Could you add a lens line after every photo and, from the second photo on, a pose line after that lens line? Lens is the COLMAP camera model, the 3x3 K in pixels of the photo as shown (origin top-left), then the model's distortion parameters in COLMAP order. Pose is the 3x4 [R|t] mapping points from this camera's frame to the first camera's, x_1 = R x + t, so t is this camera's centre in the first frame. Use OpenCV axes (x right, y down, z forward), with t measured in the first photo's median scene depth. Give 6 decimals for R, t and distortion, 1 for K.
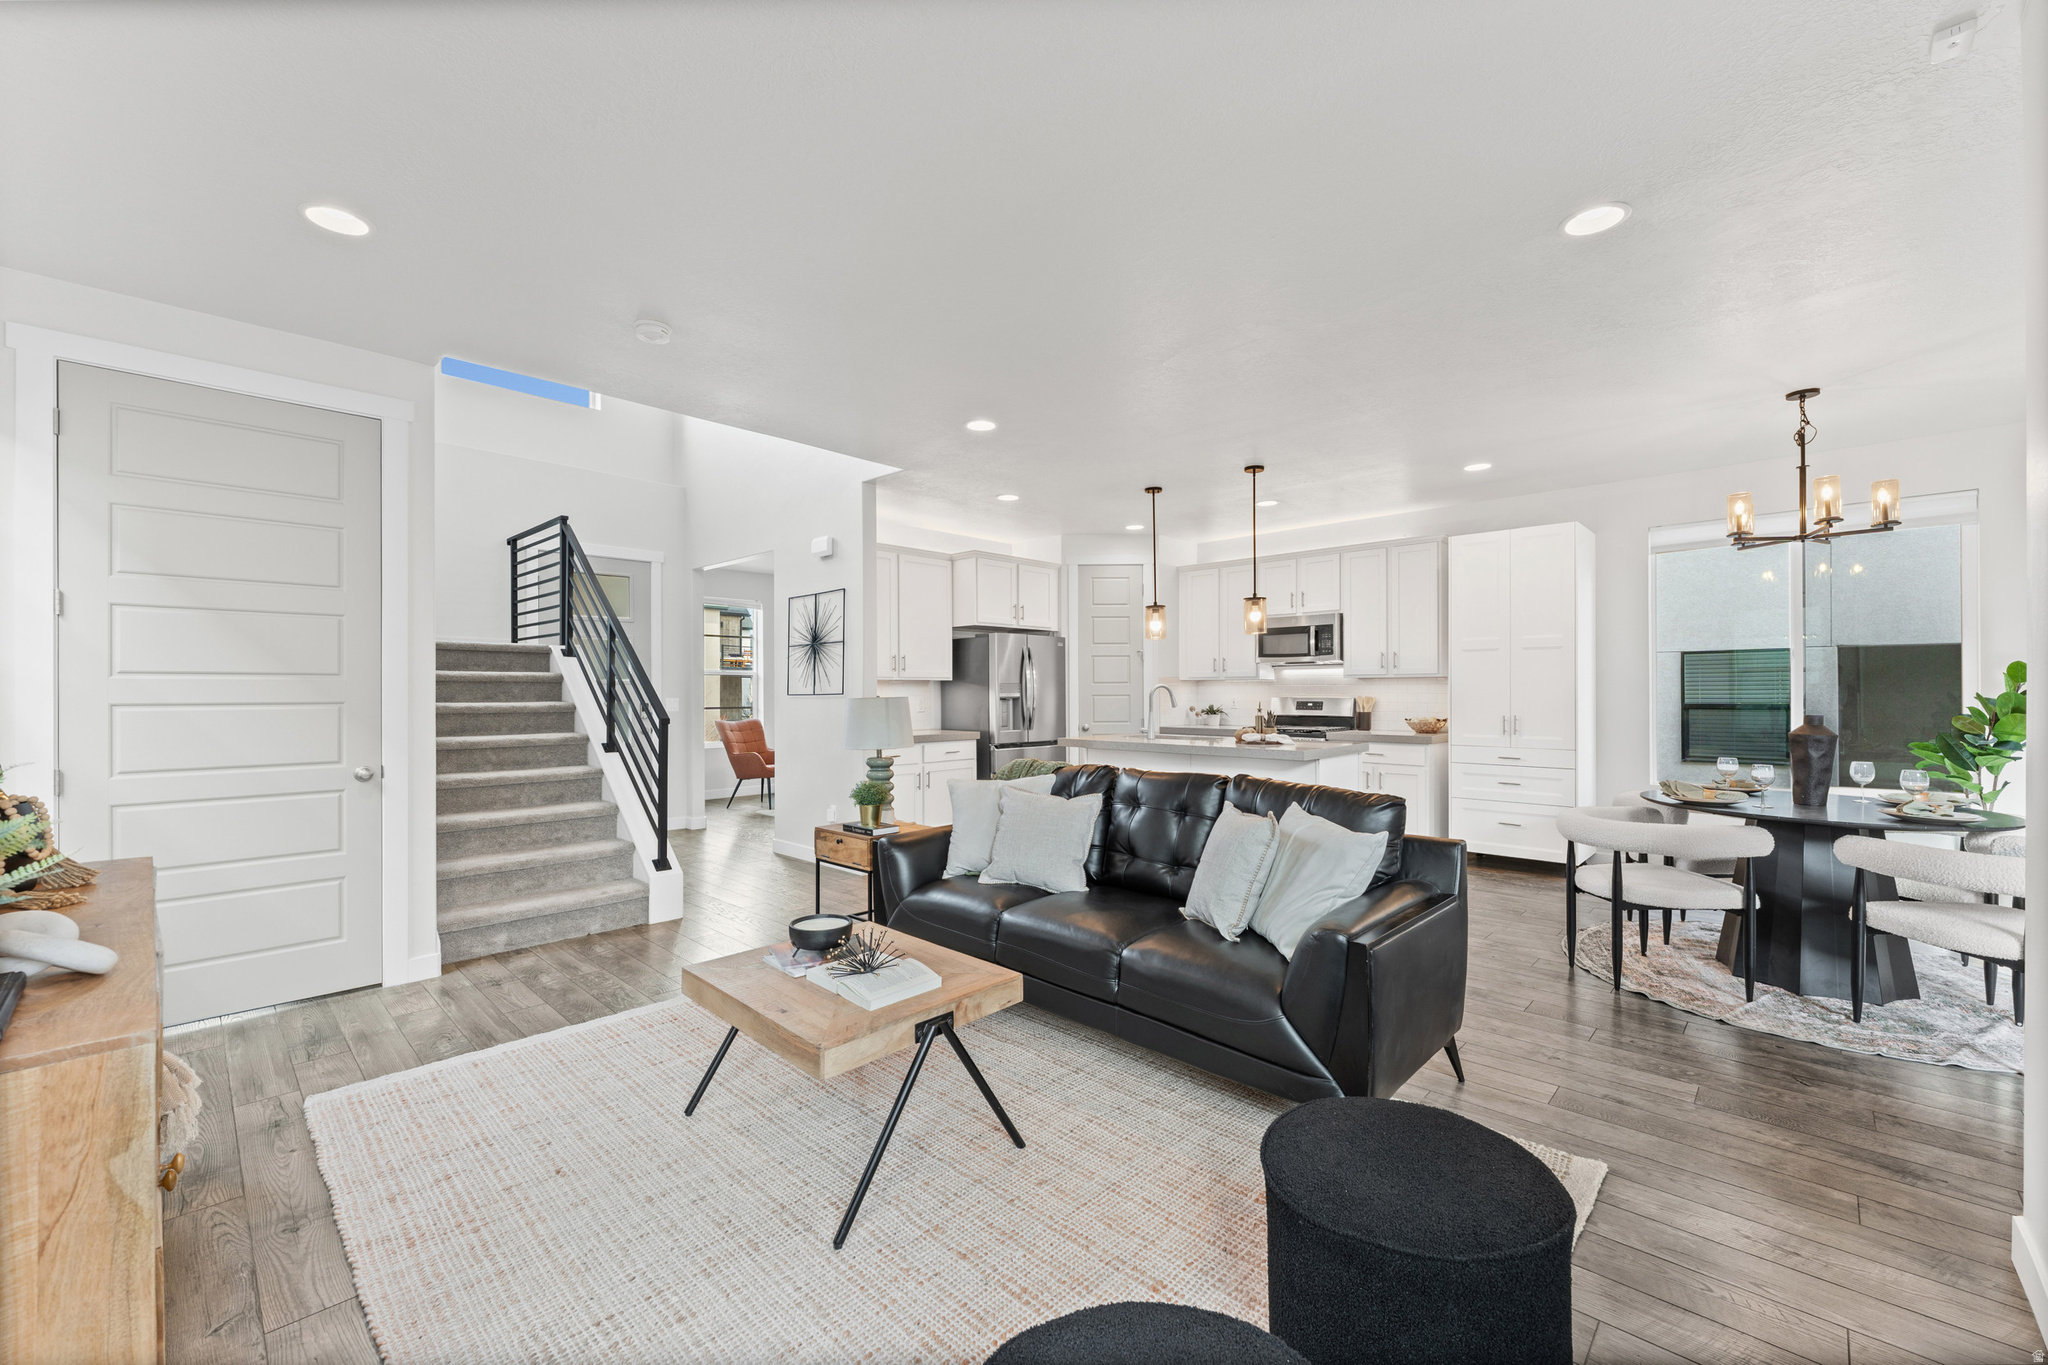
lens RADIAL K [[819.3, 0, 1020.1], [0, 819.3, 702.3], [0, 0, 1]] dist [0.003232, -0.001635]
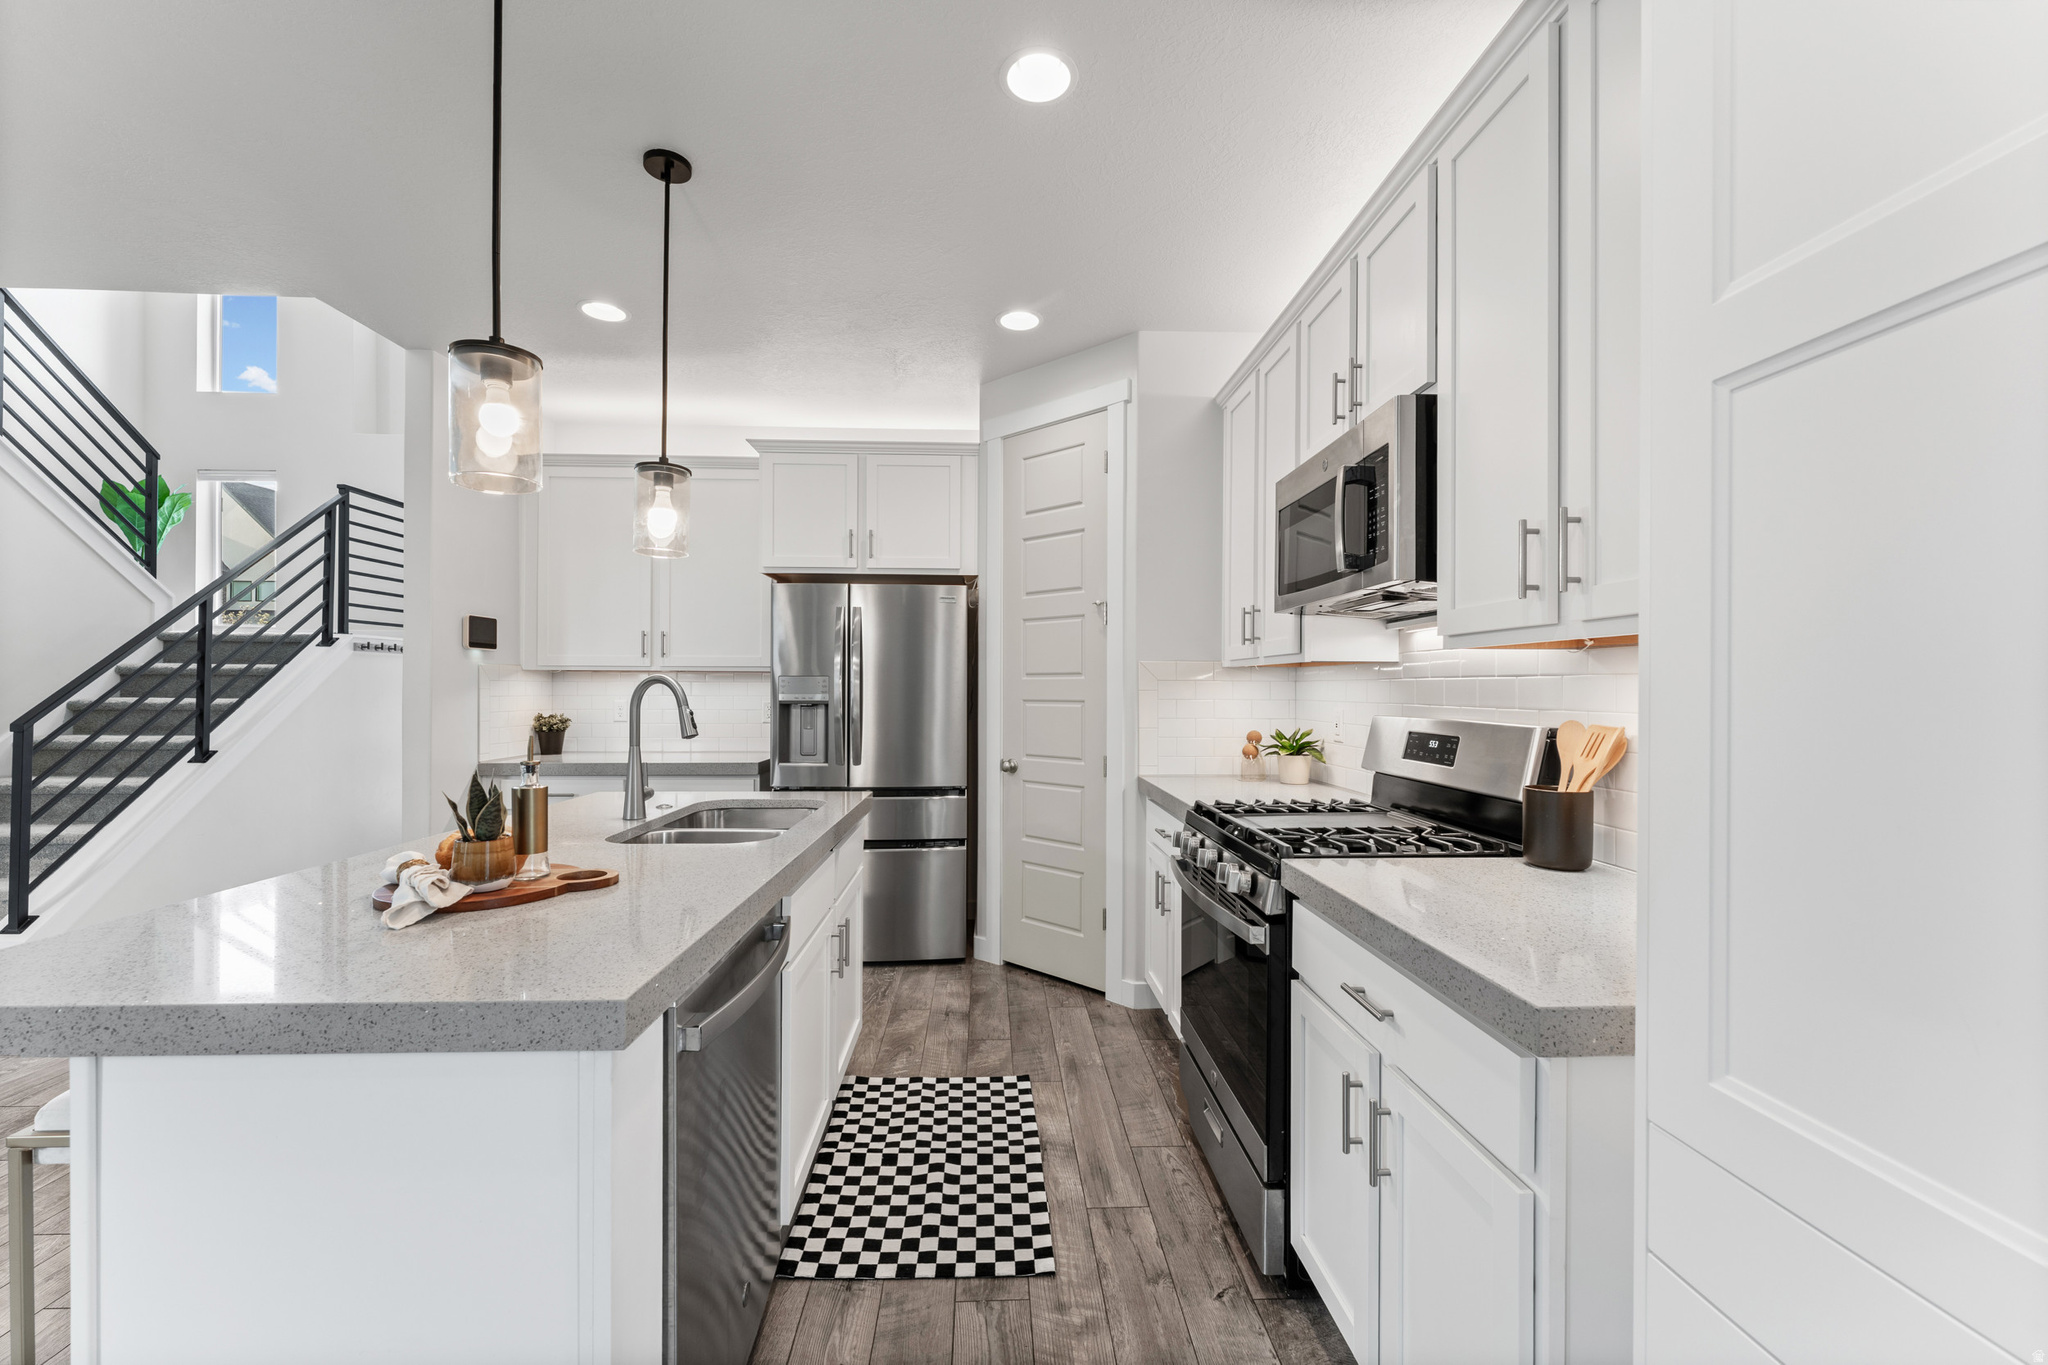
lens RADIAL K [[819.3, 0, 1024.5], [0, 819.3, 690.9], [0, 0, 1]] dist [0.003232, -0.001635]
pose [[0.728400, 0.008657, -0.685097, 0.475460], [-0.016446, 0.999853, -0.004852, -0.013267], [0.684954, 0.014802, 0.728436, 0.729248]]
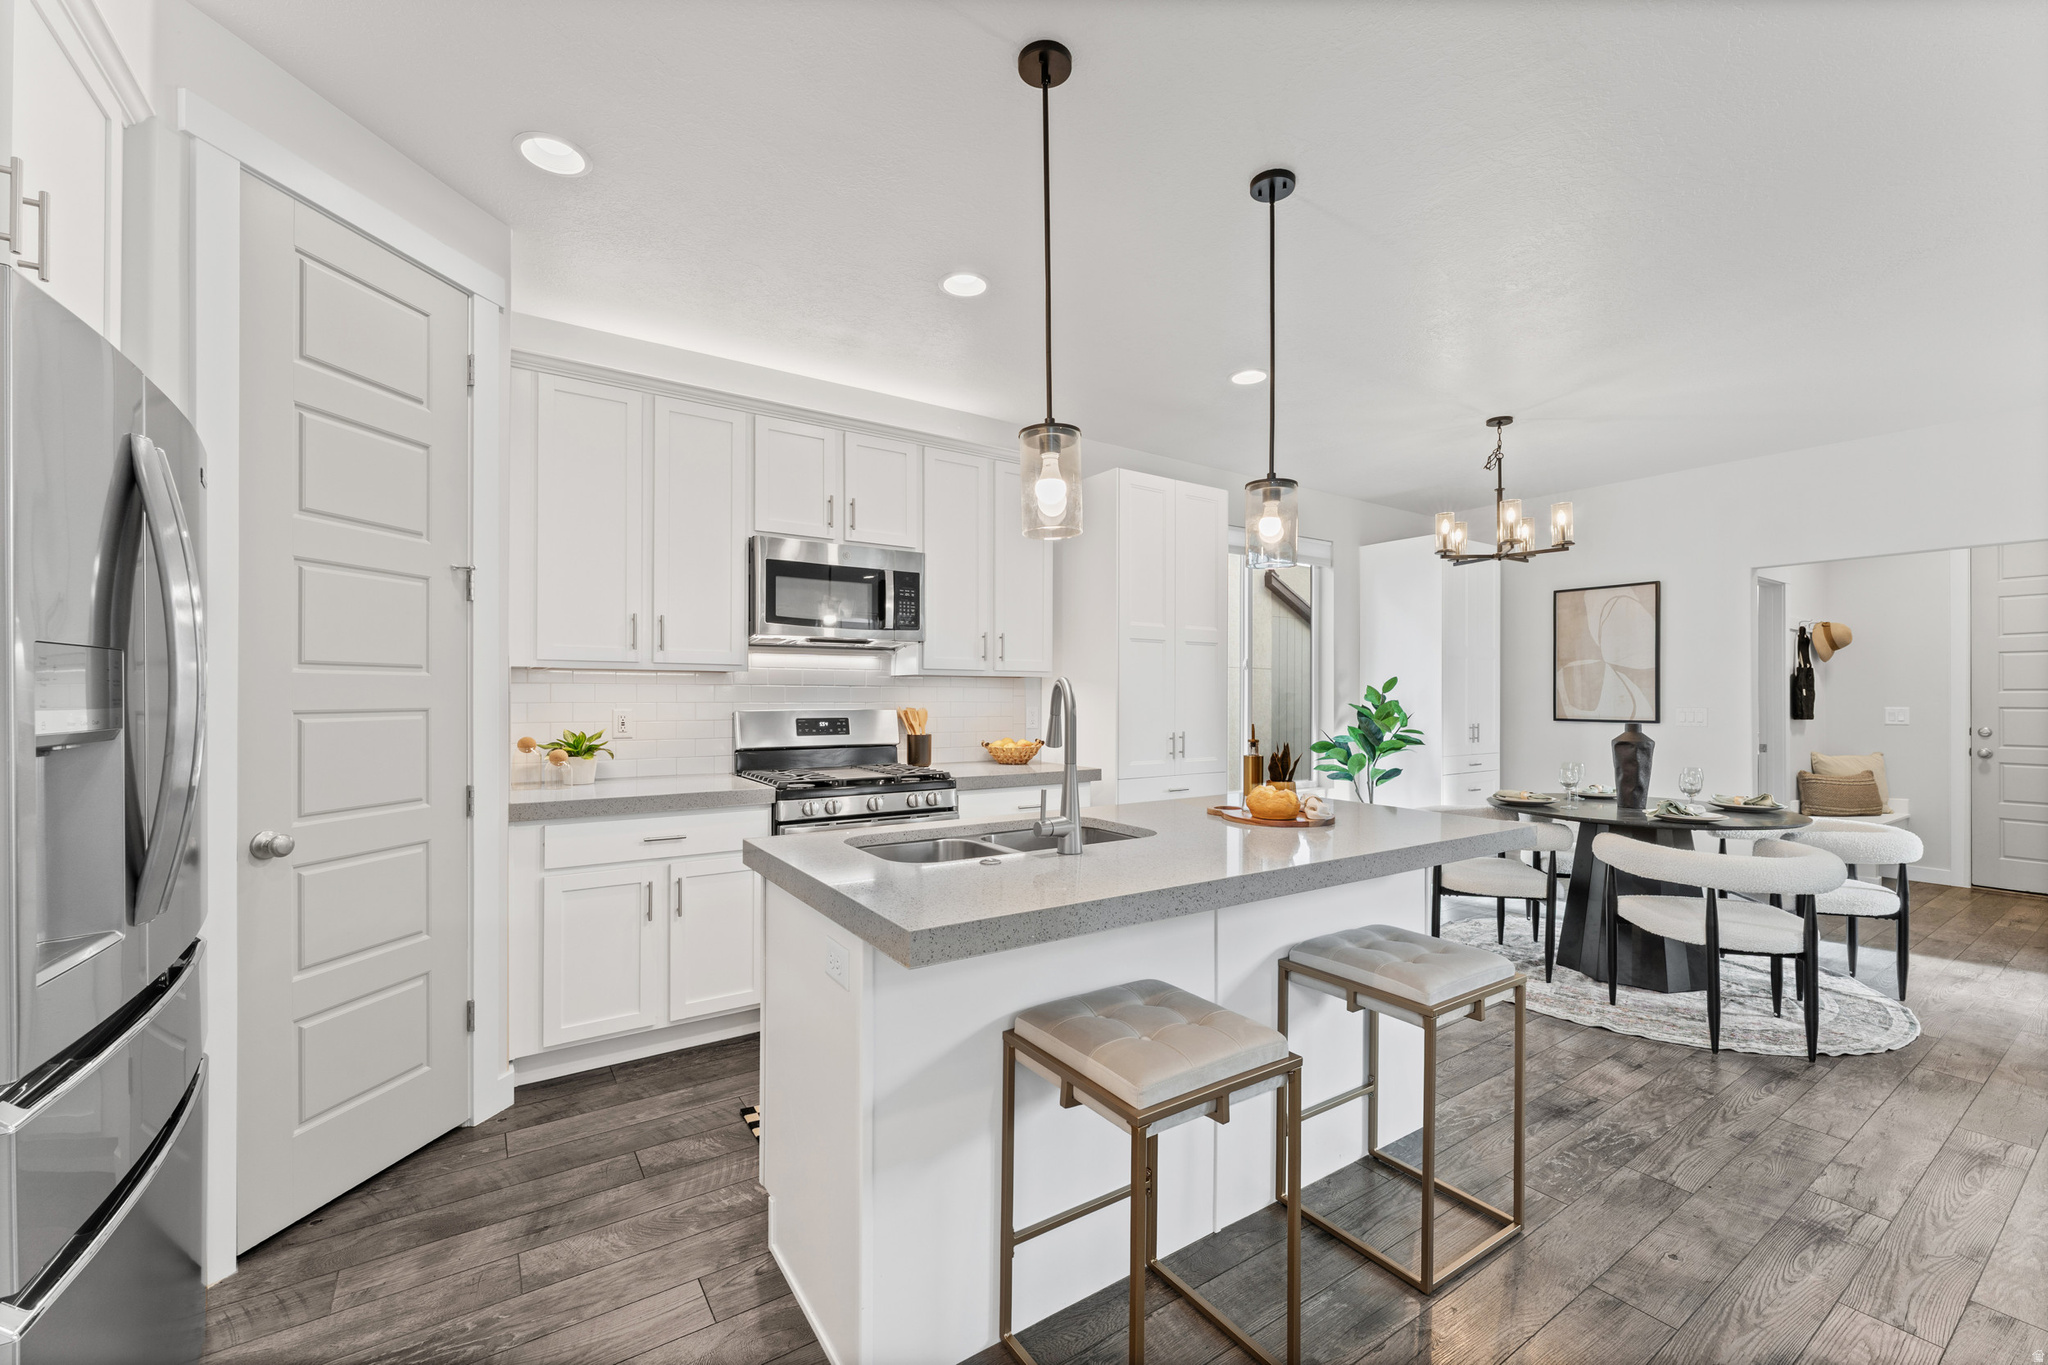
lens RADIAL K [[819.3, 0, 1021.7], [0, 819.3, 702.2], [0, 0, 1]] dist [0.003232, -0.001635]
pose [[0.207595, -0.003678, 0.978208, -0.126540], [0.009508, 0.999953, 0.001742, -0.011478], [-0.978169, 0.008940, 0.207621, 0.820472]]
